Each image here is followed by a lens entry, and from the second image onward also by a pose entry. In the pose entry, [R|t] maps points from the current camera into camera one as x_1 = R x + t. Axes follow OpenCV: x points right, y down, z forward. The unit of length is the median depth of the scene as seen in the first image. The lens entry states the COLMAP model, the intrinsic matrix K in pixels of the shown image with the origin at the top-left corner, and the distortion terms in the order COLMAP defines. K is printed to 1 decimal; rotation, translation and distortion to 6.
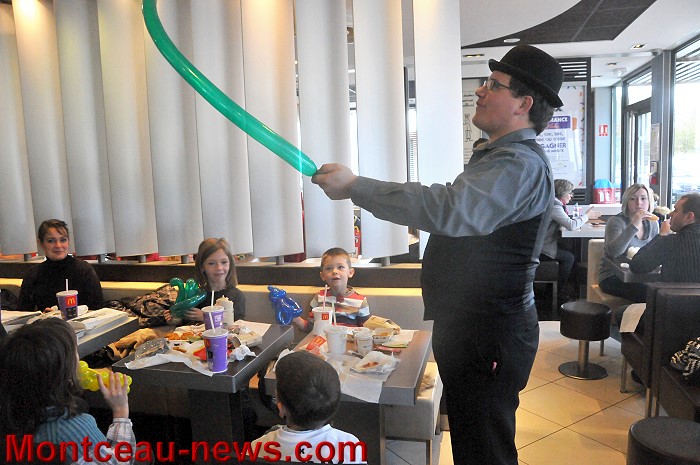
lens RADIAL K [[571.9, 0, 350.0], [0, 571.9, 232.5], [0, 0, 1]] dist [-0.162987, 0.176057]
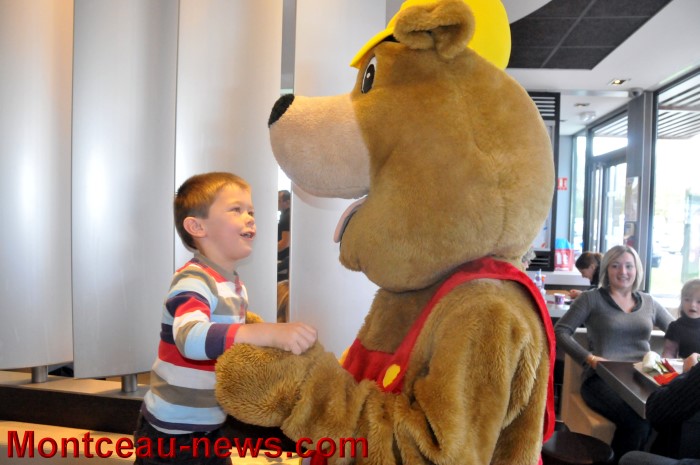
lens RADIAL K [[548.3, 0, 350.0], [0, 548.3, 232.5], [0, 0, 1]] dist [-0.003713, -0.001270]
pose [[0.994358, 0.053045, 0.091859, 0.056163], [-0.045682, 0.995708, -0.080493, -0.027296], [-0.095735, 0.075842, 0.992513, 0.222189]]
